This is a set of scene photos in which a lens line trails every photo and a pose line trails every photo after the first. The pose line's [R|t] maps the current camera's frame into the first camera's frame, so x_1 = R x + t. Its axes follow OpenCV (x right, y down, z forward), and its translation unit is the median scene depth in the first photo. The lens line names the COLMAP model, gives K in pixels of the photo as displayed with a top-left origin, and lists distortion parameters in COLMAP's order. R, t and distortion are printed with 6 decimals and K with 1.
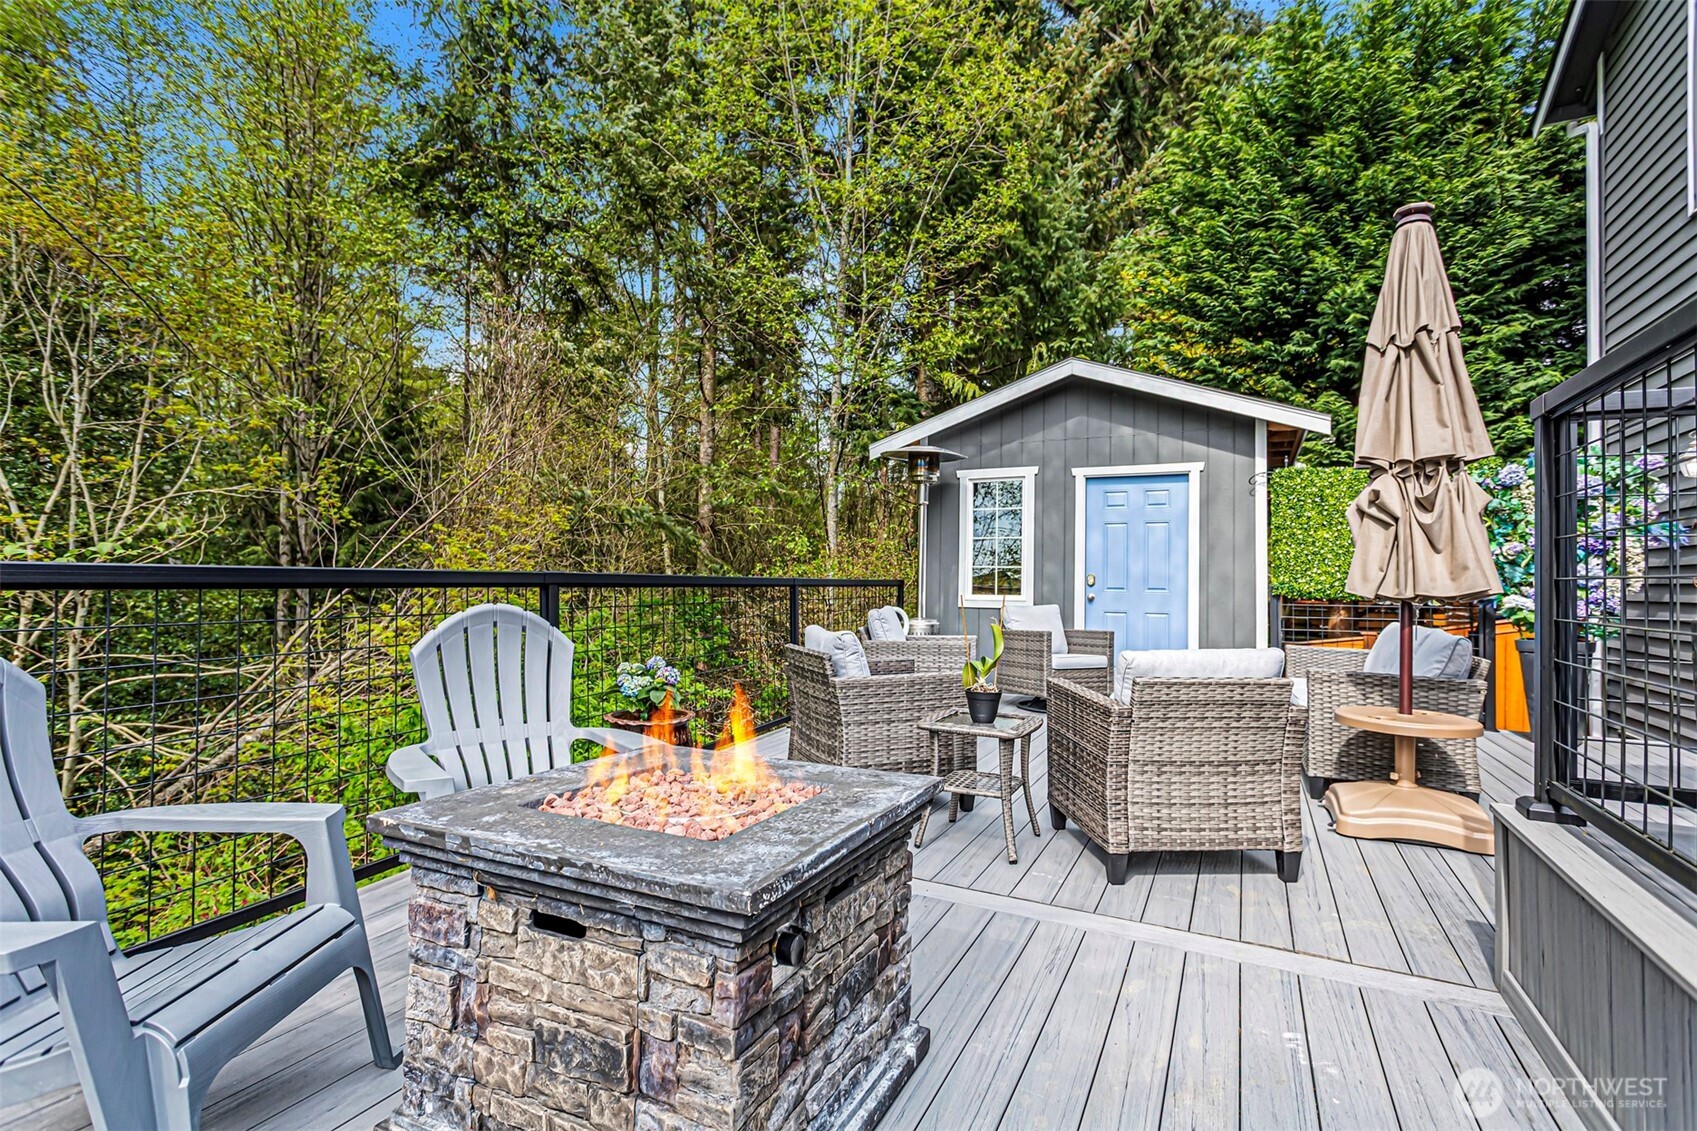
lens RADIAL K [[812.7, 0, 843.1], [0, 812.7, 575.3], [0, 0, 1]] dist [0.006454, 0.000898]
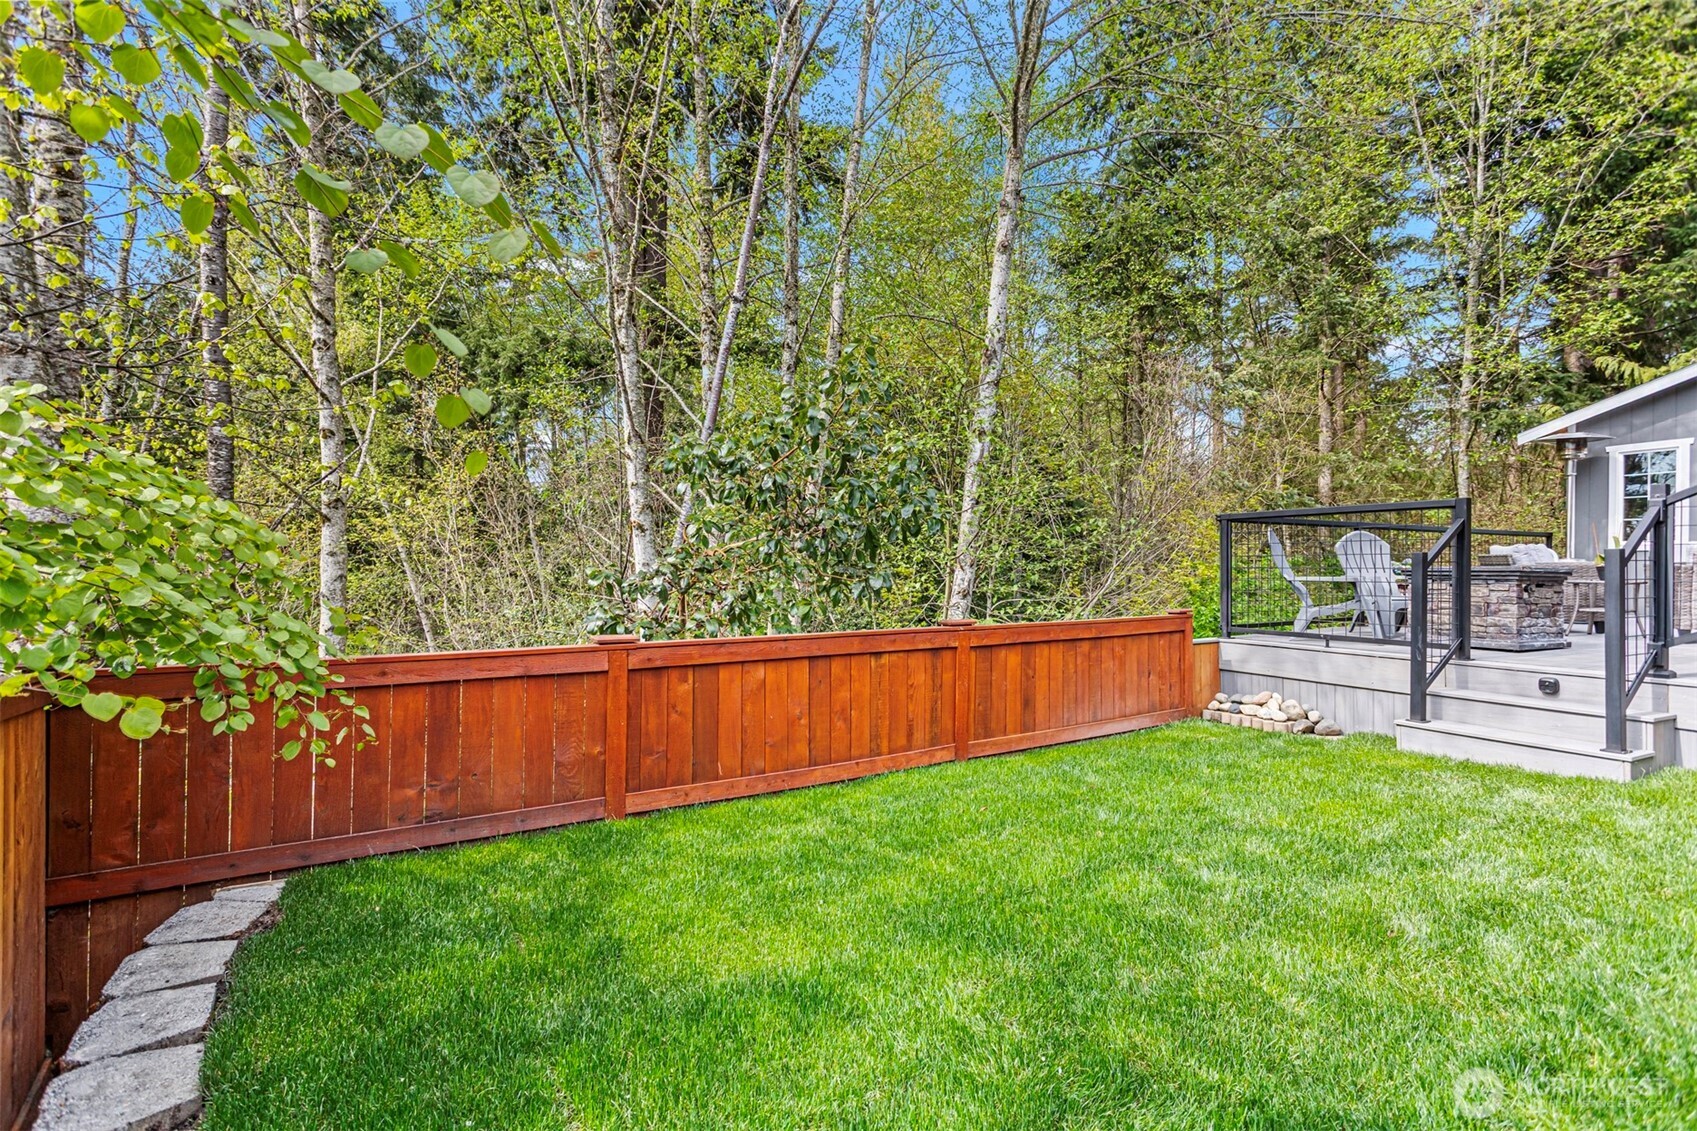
lens RADIAL K [[812.7, 0, 843.1], [0, 812.7, 575.3], [0, 0, 1]] dist [0.006454, 0.000898]
pose [[0.805971, -0.006053, -0.591924, -0.070029], [0.015272, 0.999827, 0.010571, 0.043851], [0.591758, -0.017560, 0.805925, -0.773882]]
